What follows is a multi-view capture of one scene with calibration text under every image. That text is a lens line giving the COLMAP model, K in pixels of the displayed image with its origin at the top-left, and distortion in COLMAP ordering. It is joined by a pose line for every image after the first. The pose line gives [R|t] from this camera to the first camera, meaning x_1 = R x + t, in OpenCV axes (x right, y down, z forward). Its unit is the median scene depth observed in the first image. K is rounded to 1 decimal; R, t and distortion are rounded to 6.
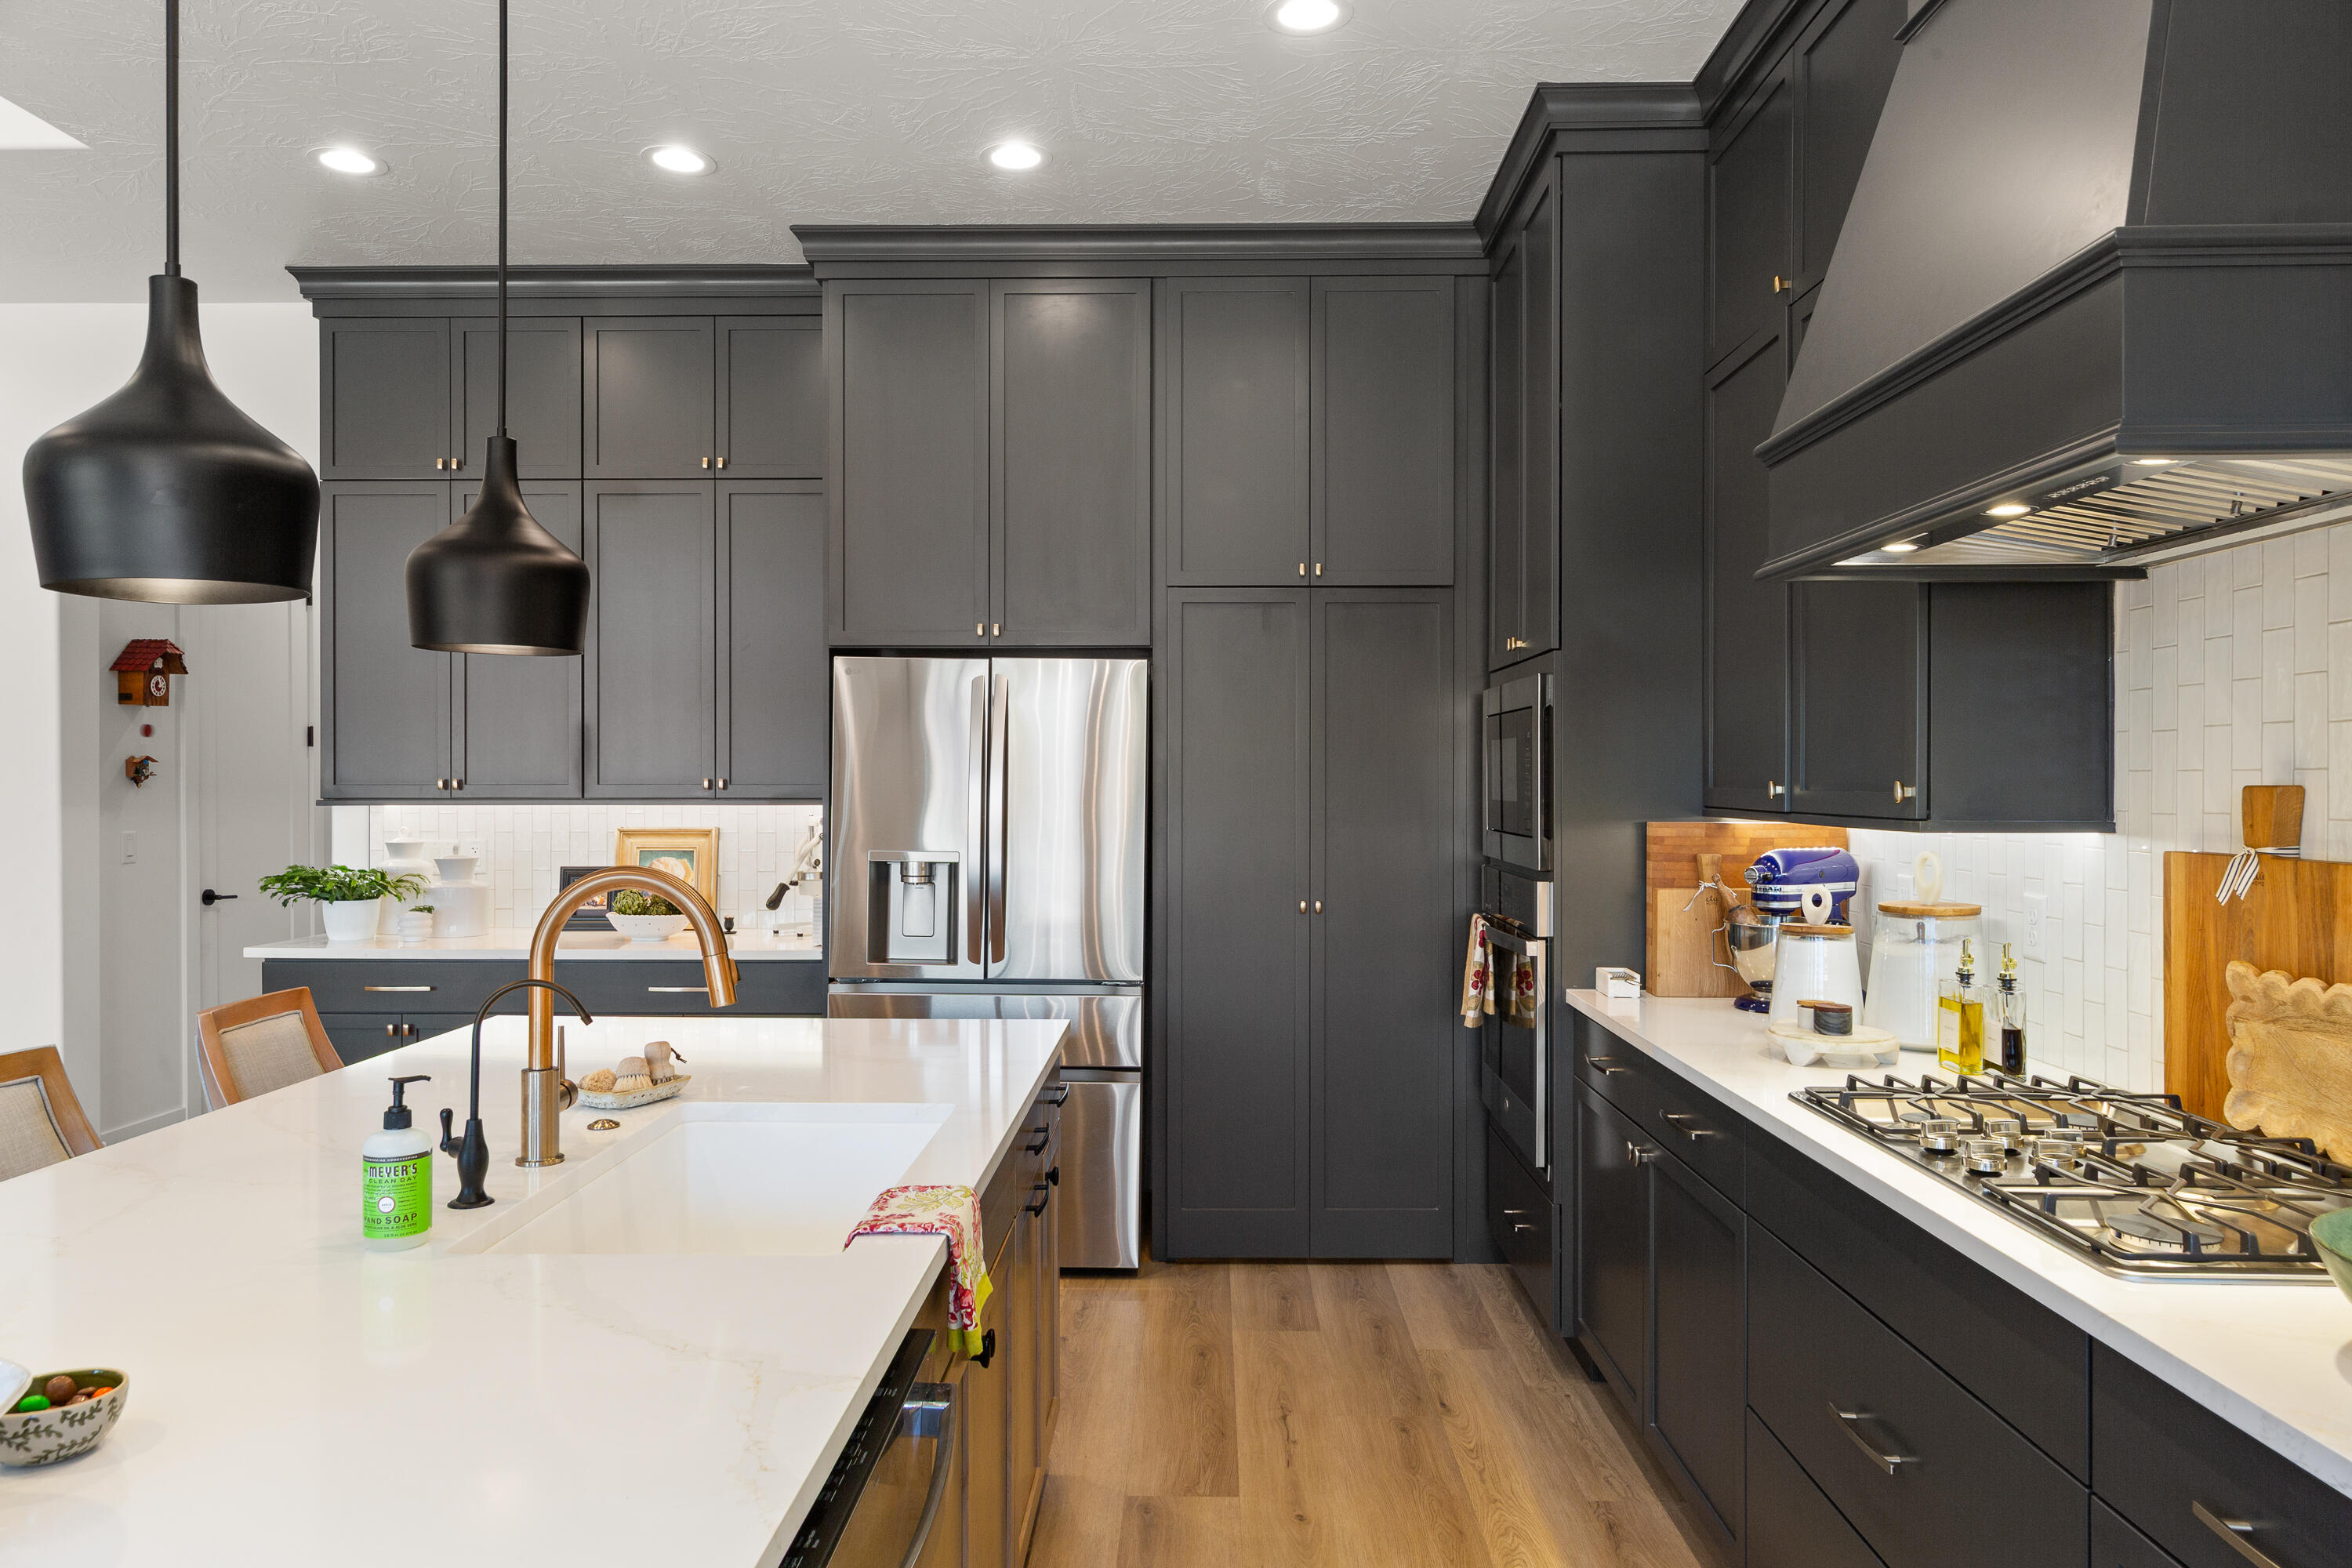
lens RADIAL K [[1560.4, 0, 1164.0], [0, 1560.4, 777.5], [0, 0, 1]] dist [0.007609, 0.002391]
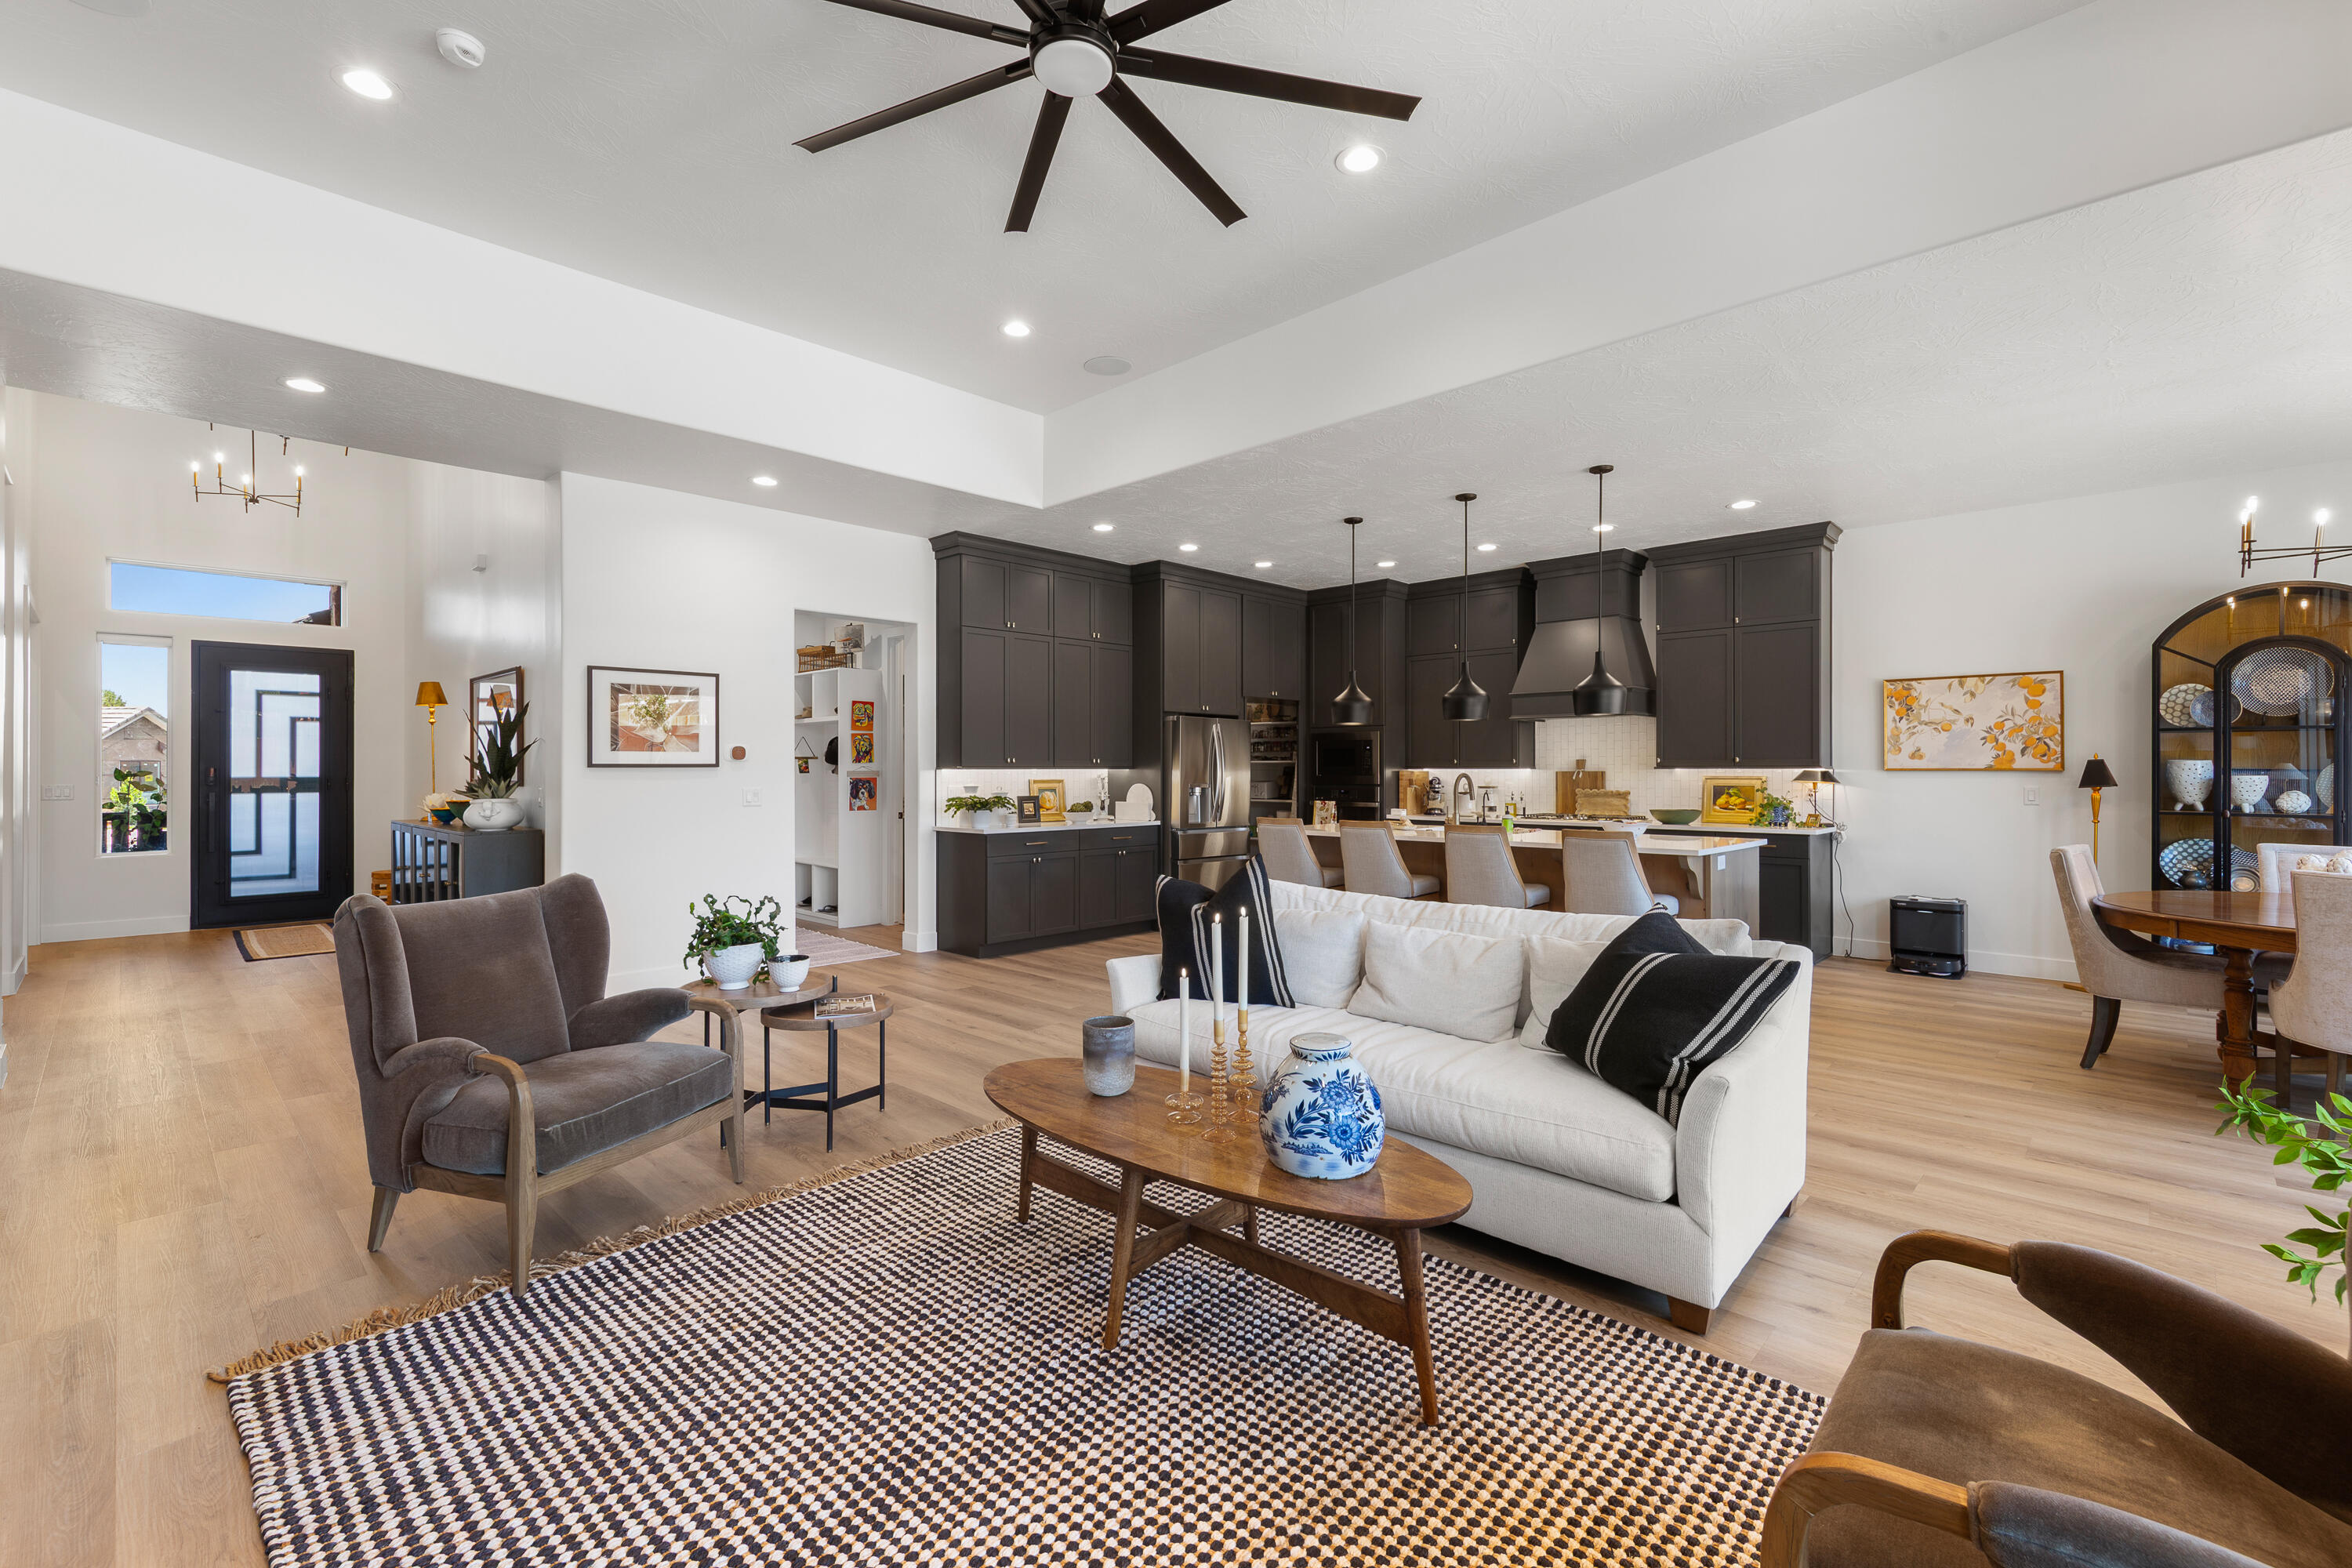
lens RADIAL K [[997.5, 0, 1186.6], [0, 997.5, 770.8], [0, 0, 1]] dist [0.008300, -0.002458]
pose [[0.676285, -0.000913, 0.736639, -1.933907], [0.001859, 0.999998, -0.000467, 0.029456], [-0.736638, 0.001685, 0.676286, -0.301510]]
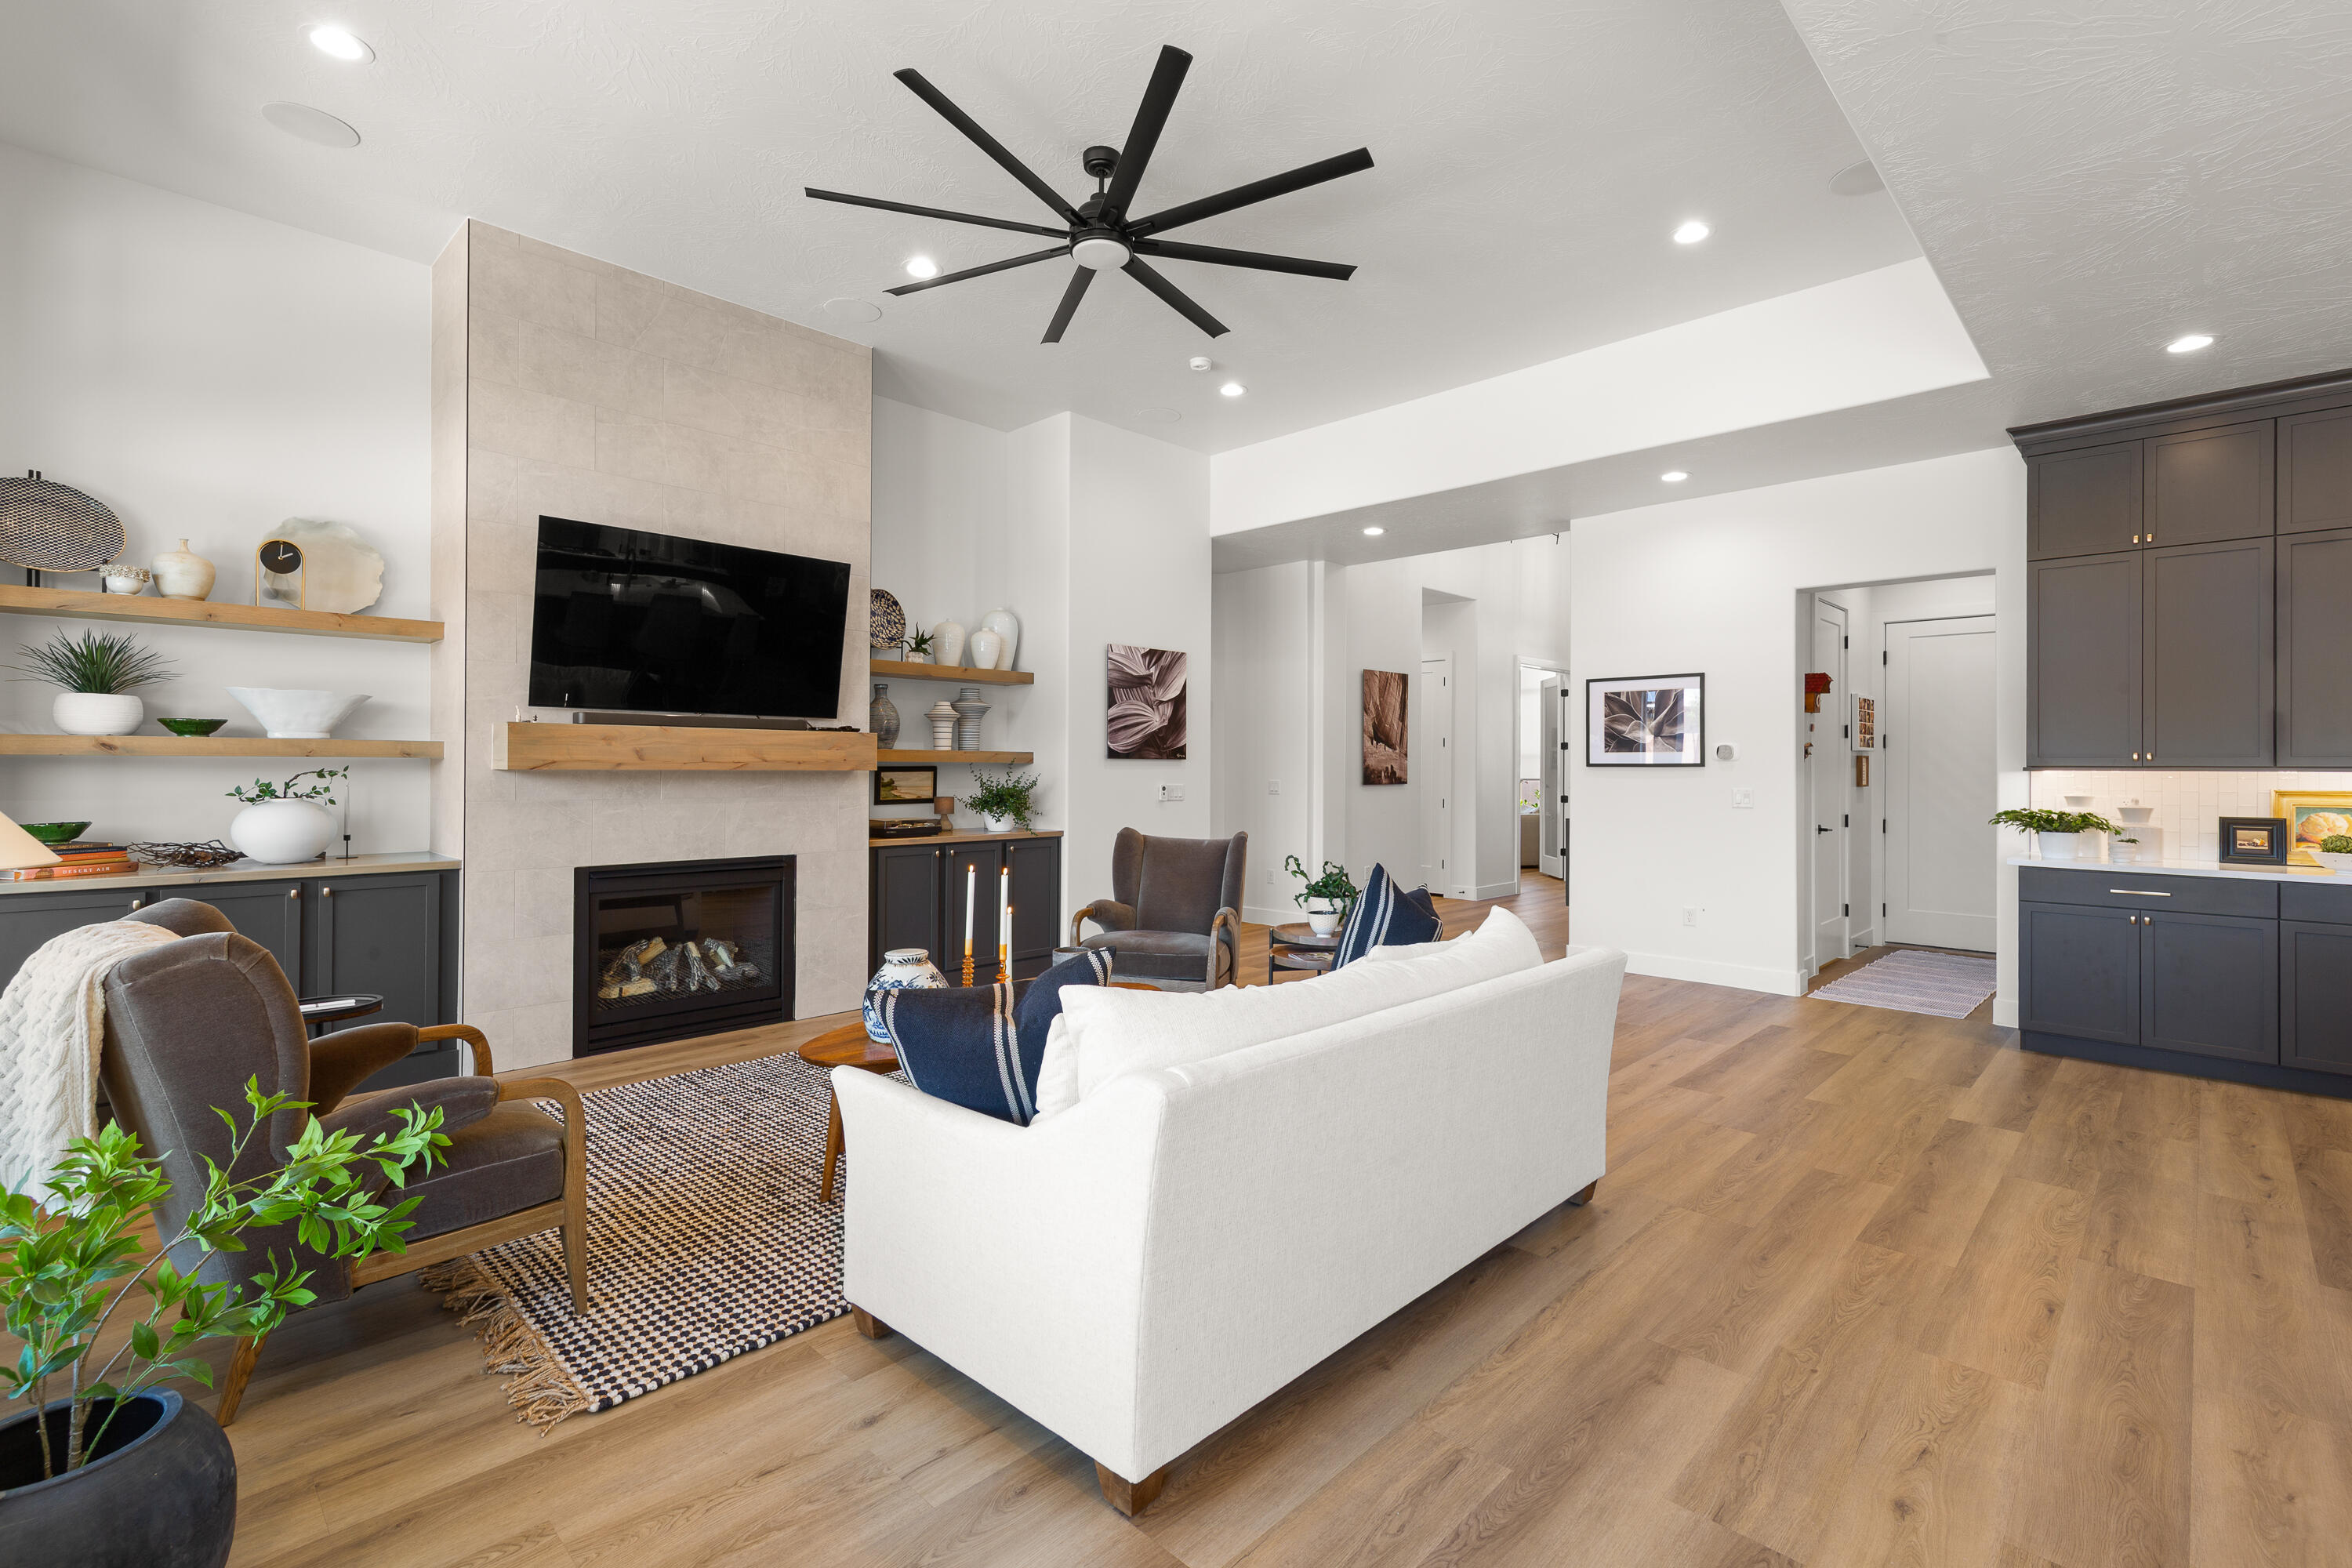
lens RADIAL K [[1052.5, 0, 1174.2], [0, 1052.5, 762.4], [0, 0, 1]] dist [0.006932, -0.000866]
pose [[0.731483, 0.001335, -0.681858, -0.619441], [-0.007113, 0.999959, -0.005672, 0.030310], [0.681822, 0.008999, 0.731462, -0.479909]]
